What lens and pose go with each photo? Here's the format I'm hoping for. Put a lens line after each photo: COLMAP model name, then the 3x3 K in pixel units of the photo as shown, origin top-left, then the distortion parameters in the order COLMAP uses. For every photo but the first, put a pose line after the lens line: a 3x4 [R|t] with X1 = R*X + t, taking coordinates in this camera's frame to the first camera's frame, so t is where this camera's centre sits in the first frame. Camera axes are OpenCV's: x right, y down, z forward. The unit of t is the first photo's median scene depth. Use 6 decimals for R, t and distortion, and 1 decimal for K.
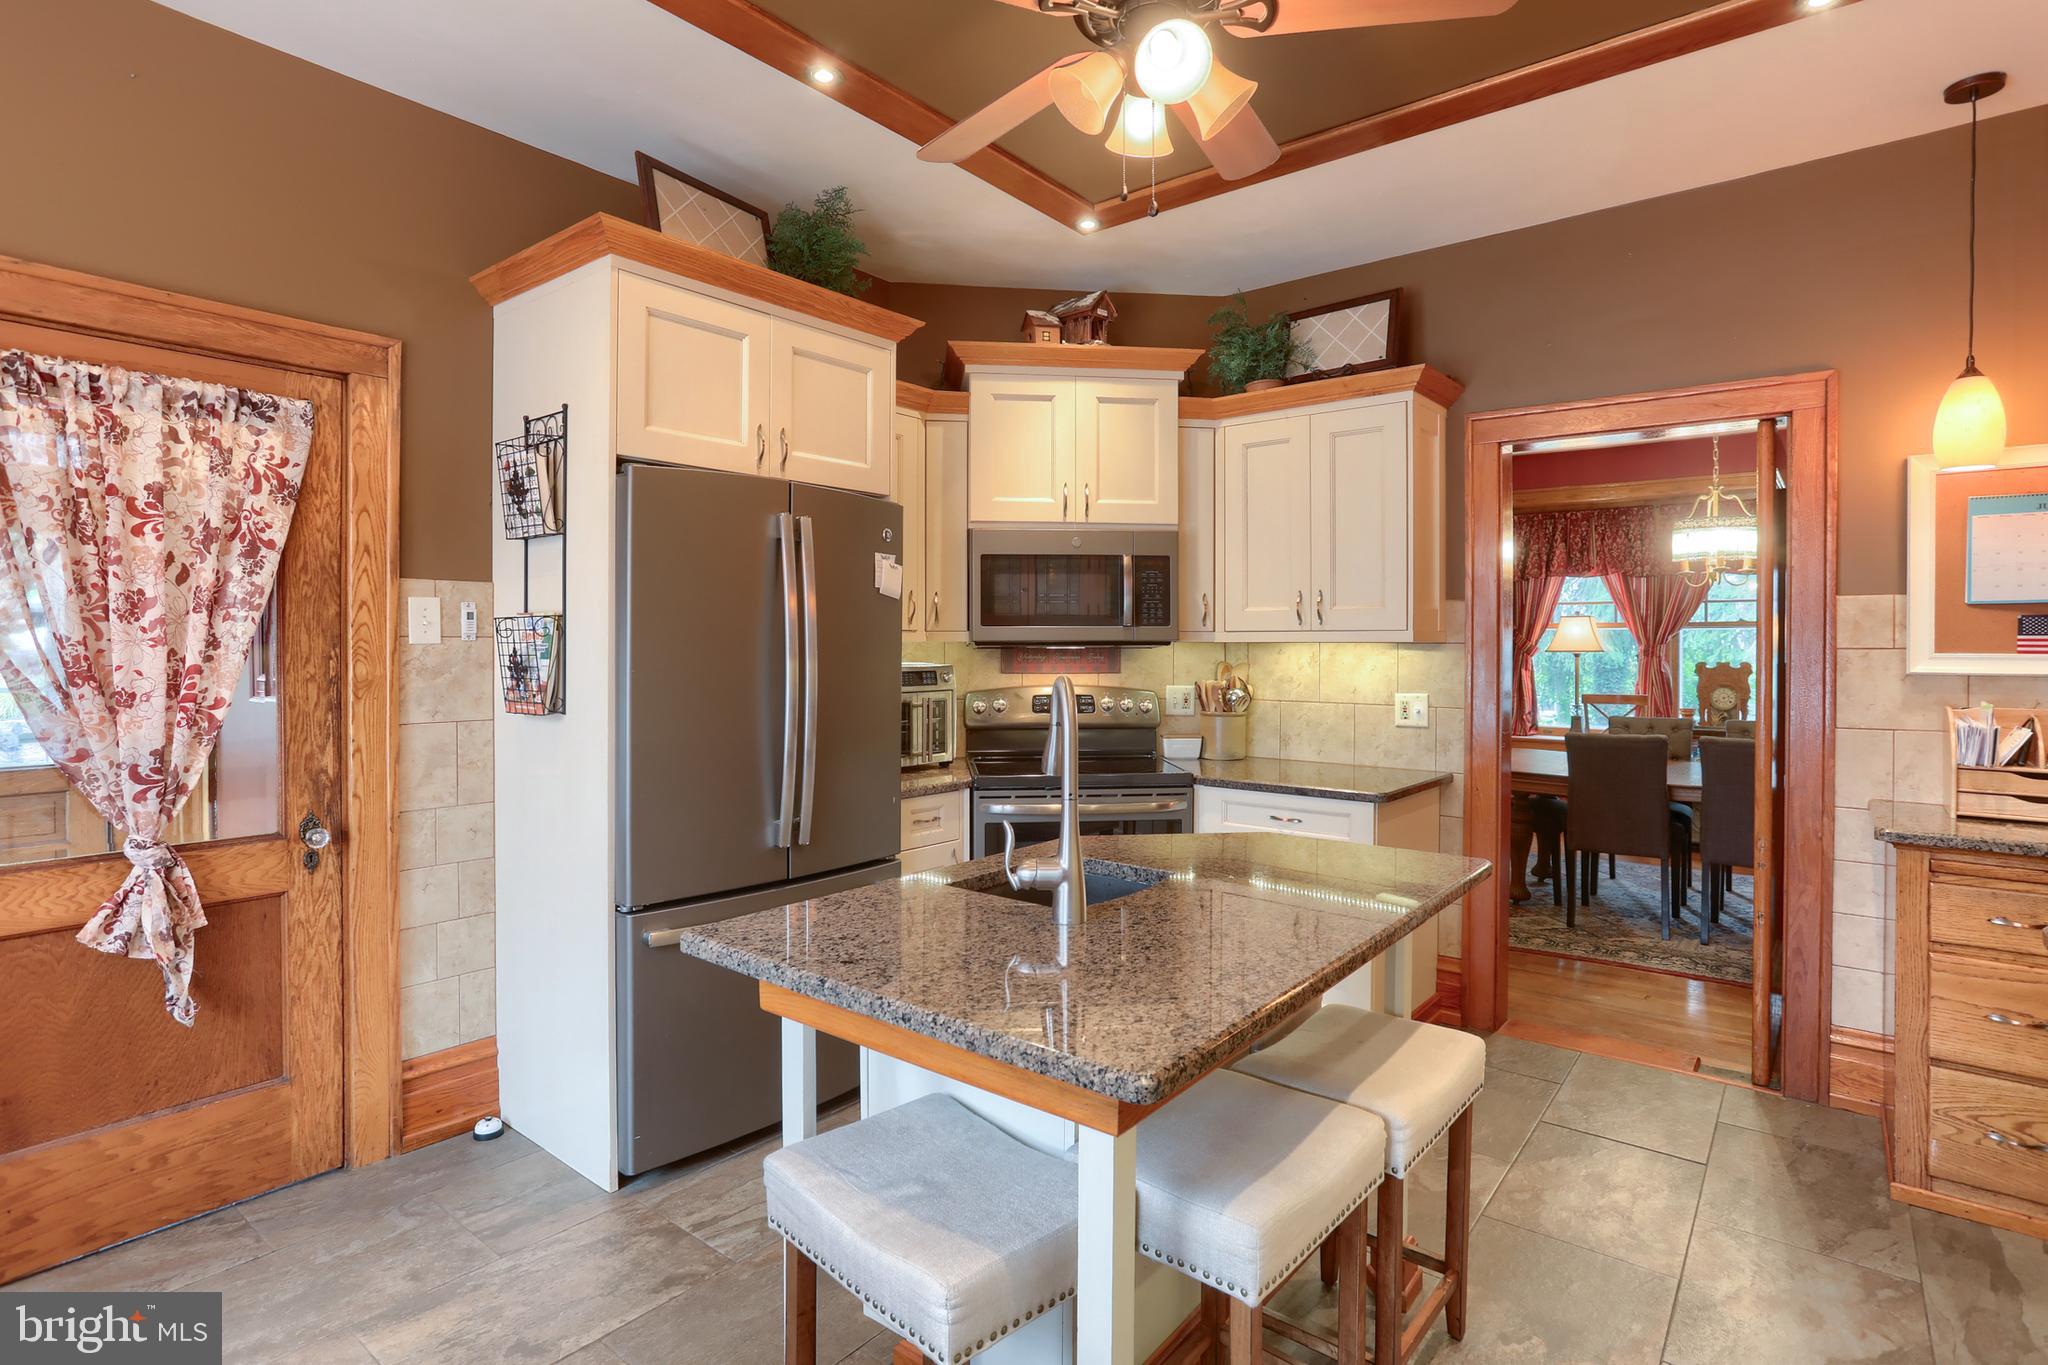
lens RADIAL K [[1010.0, 0, 1022.9], [0, 1010.0, 670.0], [0, 0, 1]] dist [-0.056506, 0.025803]
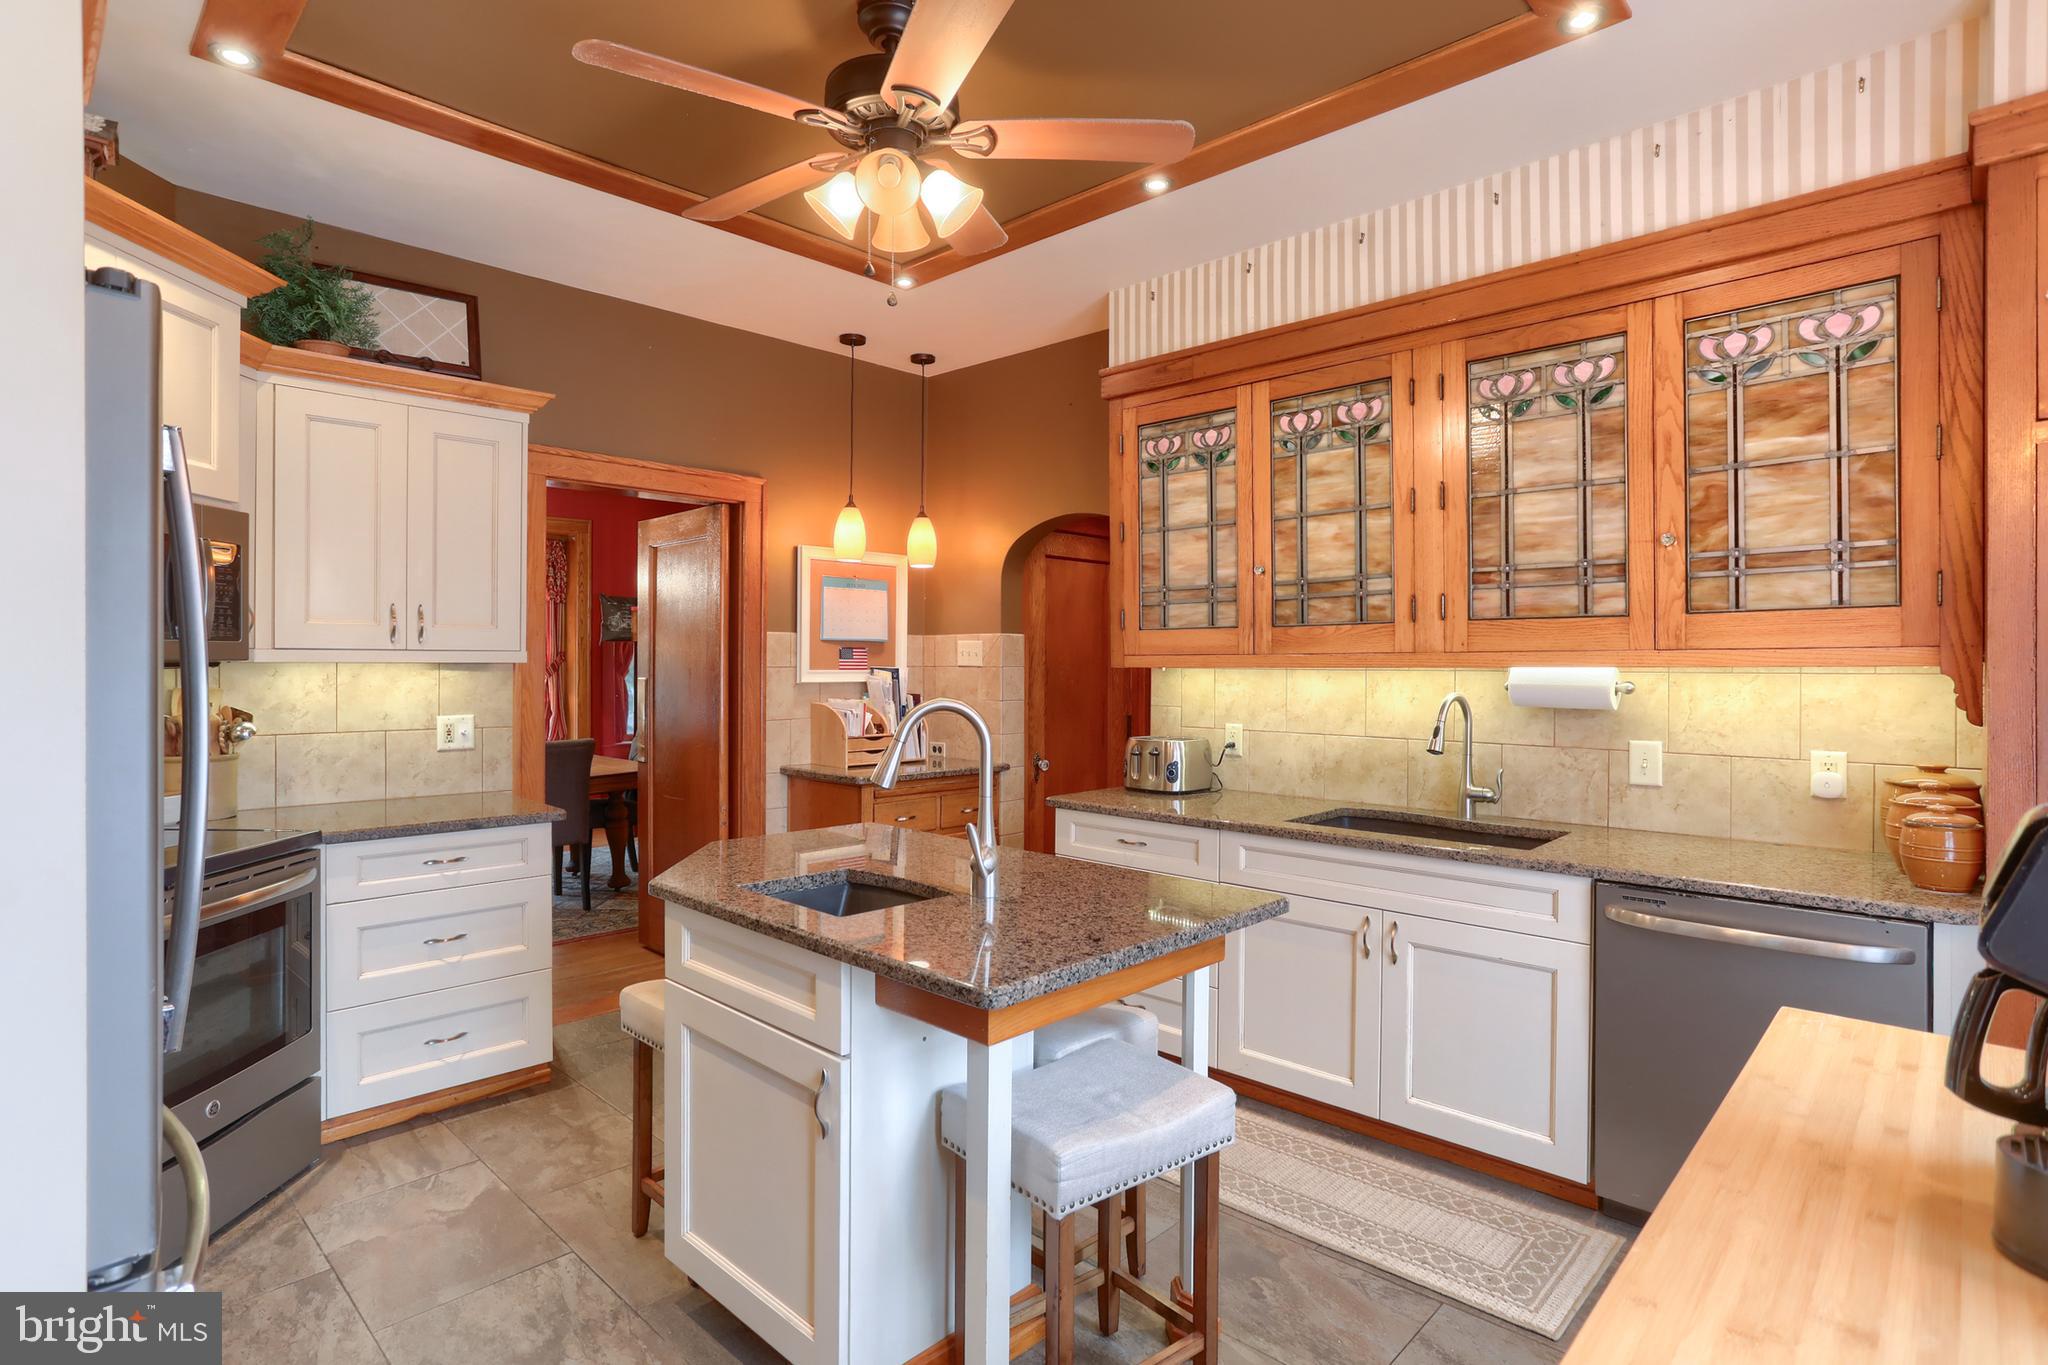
lens RADIAL K [[1010.0, 0, 1022.9], [0, 1010.0, 670.0], [0, 0, 1]] dist [-0.056506, 0.025803]
pose [[0.112262, -0.004797, 0.993667, -0.504482], [0.022915, 0.999735, 0.002238, -0.009745], [-0.993414, 0.022519, 0.112342, 0.357484]]
